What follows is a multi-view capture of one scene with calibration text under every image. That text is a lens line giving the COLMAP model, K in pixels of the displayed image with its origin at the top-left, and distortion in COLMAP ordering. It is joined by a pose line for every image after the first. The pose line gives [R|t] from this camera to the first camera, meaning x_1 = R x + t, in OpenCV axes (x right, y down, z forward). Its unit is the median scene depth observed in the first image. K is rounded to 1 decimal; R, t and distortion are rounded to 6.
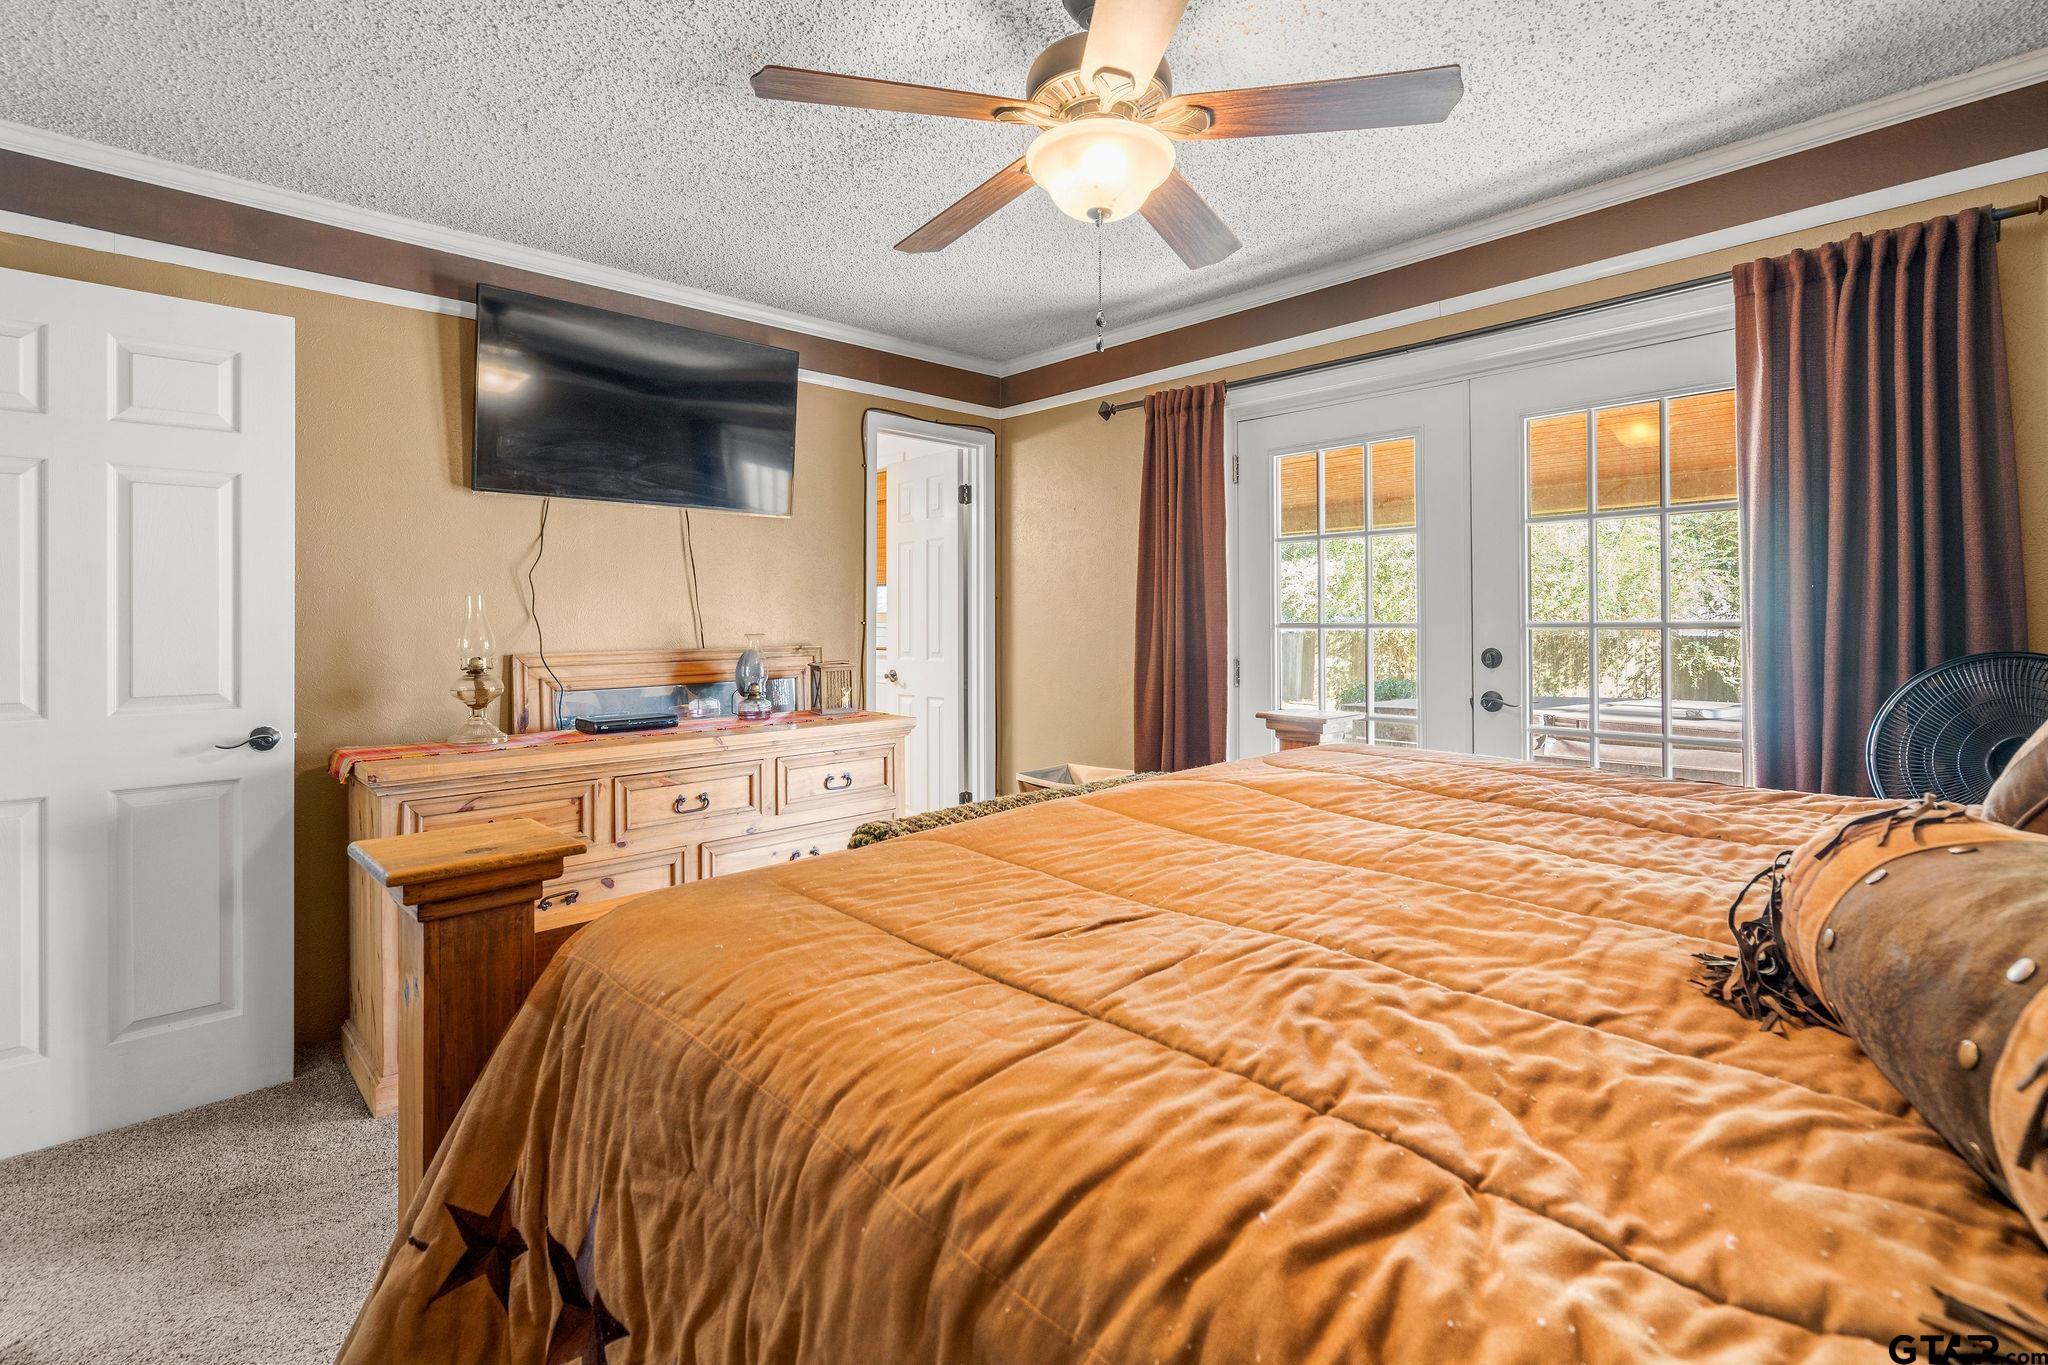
lens RADIAL K [[956.6, 0, 1015.3], [0, 956.6, 612.5], [0, 0, 1]] dist [-0.001021, -0.000031]
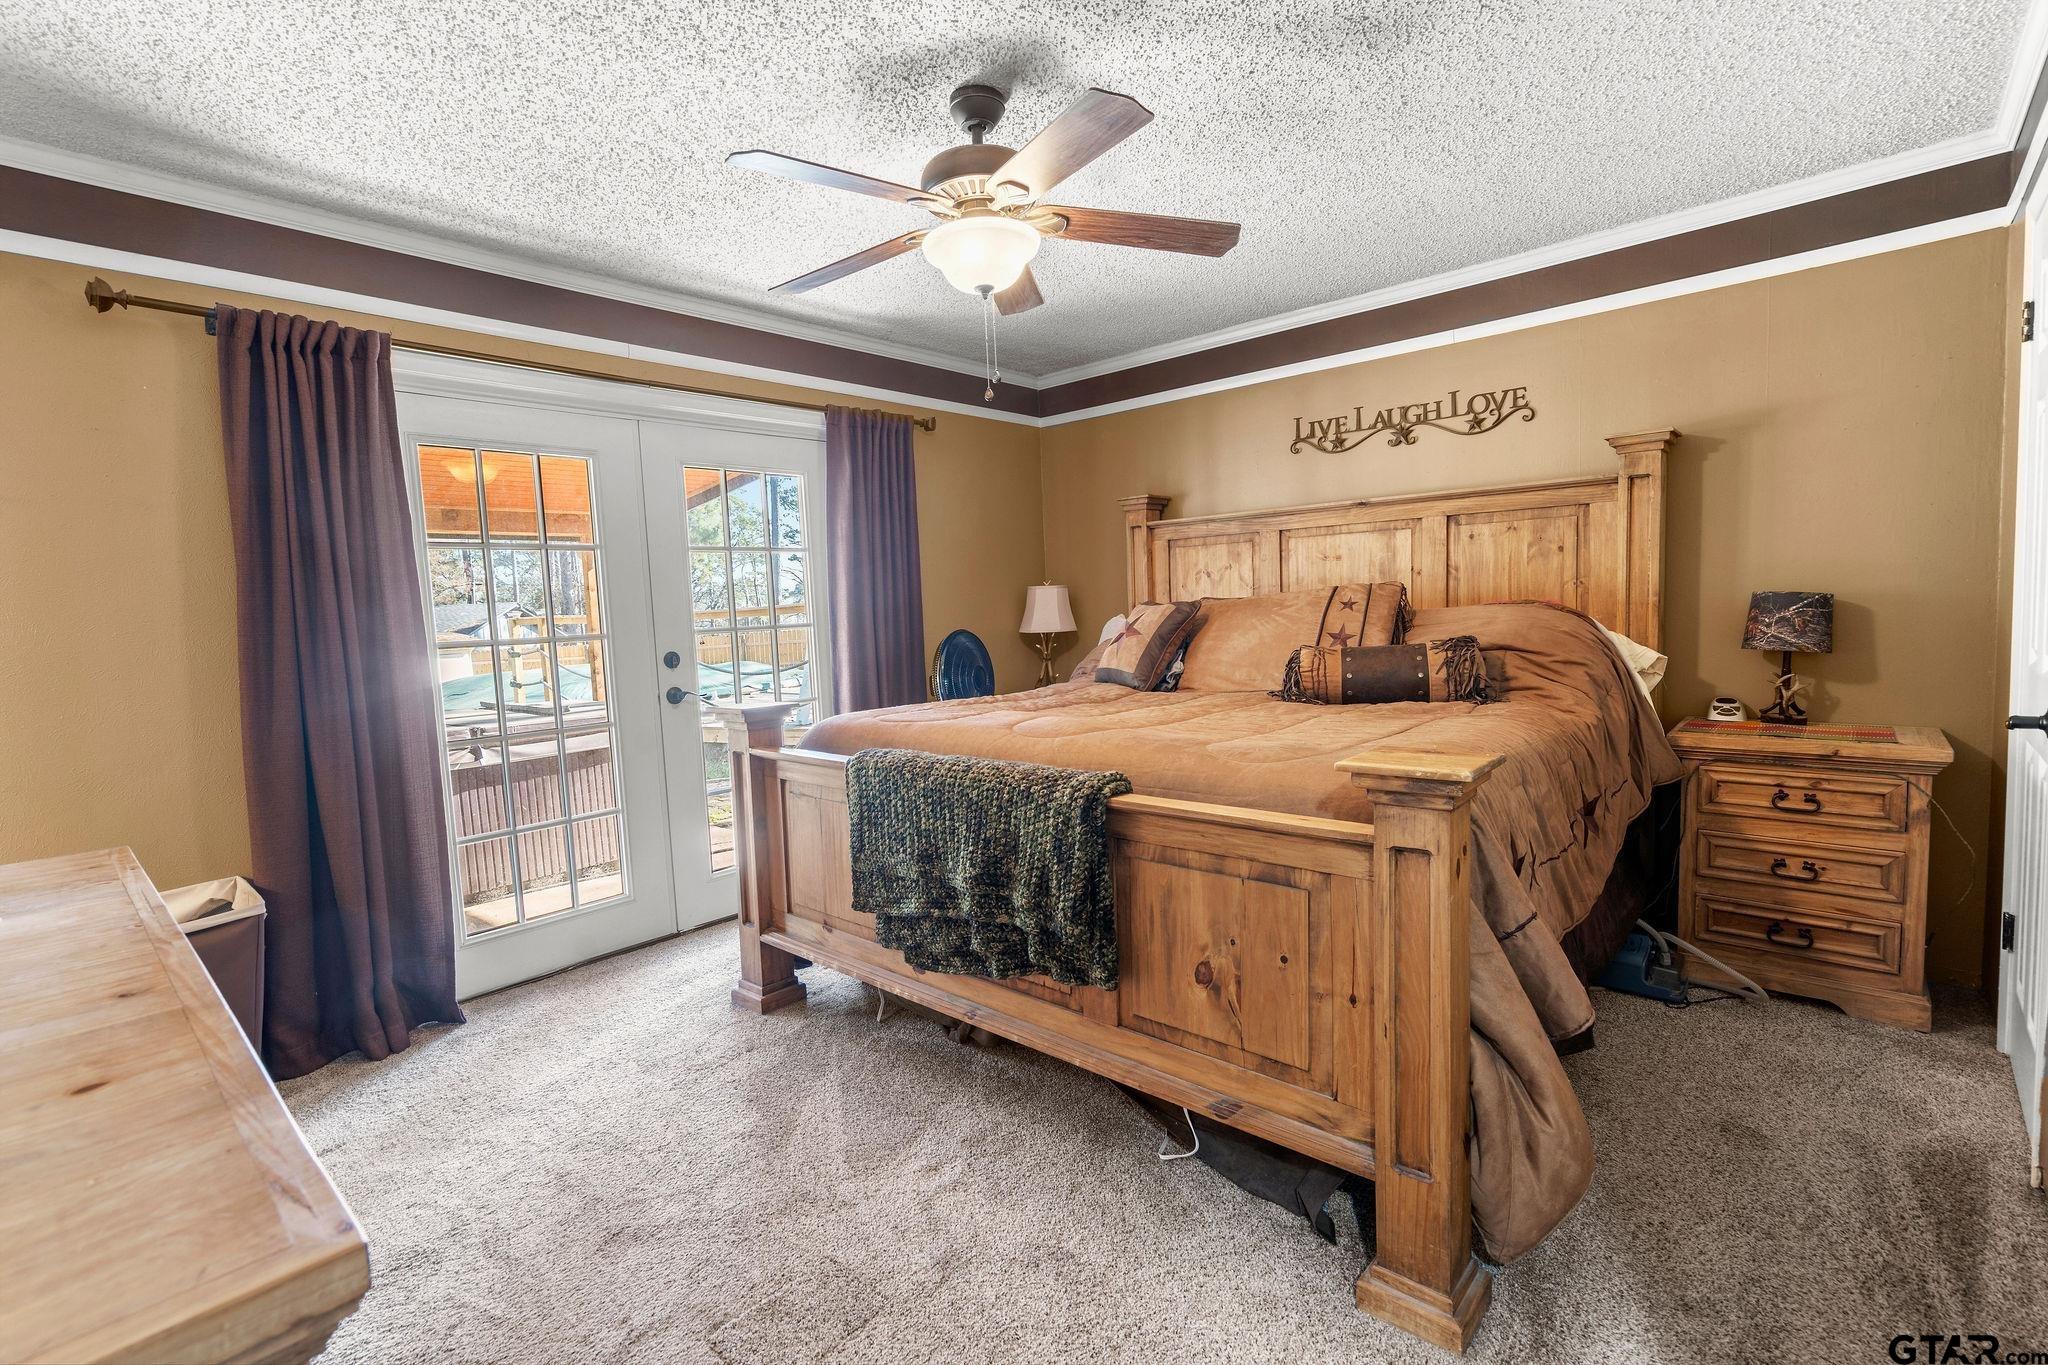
lens RADIAL K [[938.0, 0, 1024.0], [0, 938.0, 682.5], [0, 0, 1]] dist [-0.002103, -0.000444]
pose [[-0.109215, -0.066747, 0.991775, -0.717374], [0.045518, 0.996360, 0.072069, 0.010697], [-0.992975, 0.053015, -0.105779, 0.673738]]
